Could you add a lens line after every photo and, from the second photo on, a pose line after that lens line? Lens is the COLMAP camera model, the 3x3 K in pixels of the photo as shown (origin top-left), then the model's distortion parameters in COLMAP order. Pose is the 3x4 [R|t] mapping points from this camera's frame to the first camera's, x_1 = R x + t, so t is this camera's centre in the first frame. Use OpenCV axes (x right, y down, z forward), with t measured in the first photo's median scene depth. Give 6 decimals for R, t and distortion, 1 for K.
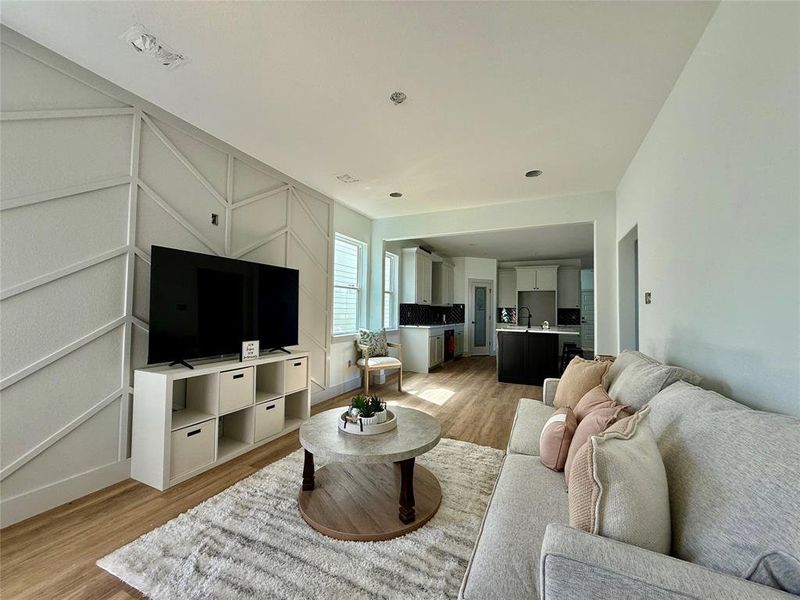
lens RADIAL K [[320.7, 0, 400.0], [0, 320.7, 300.0], [0, 0, 1]] dist [0.001380, 0.000492]
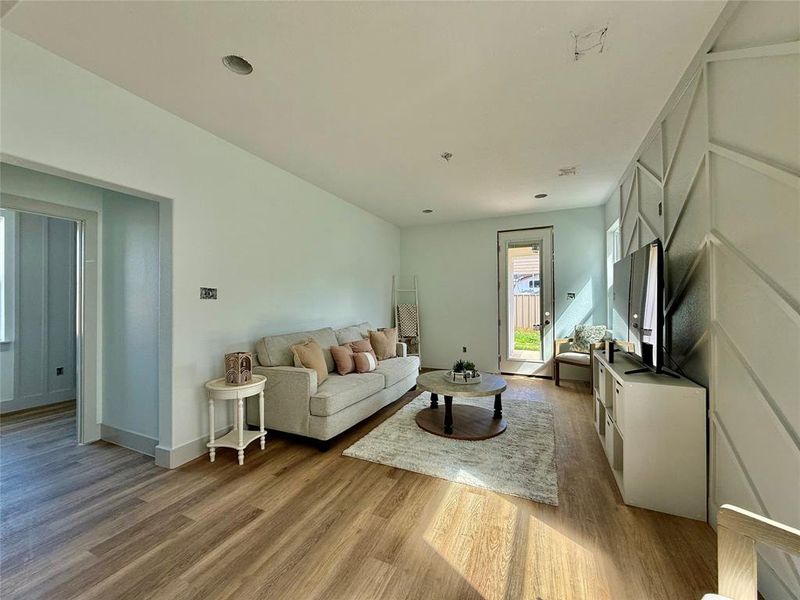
lens RADIAL K [[320.7, 0, 400.0], [0, 320.7, 300.0], [0, 0, 1]] dist [0.001380, 0.000492]
pose [[-0.999972, -0.007445, -0.000960, 0.157641], [-0.007400, 0.999147, -0.040619, 0.046456], [0.001261, -0.040611, -0.999174, 1.925854]]
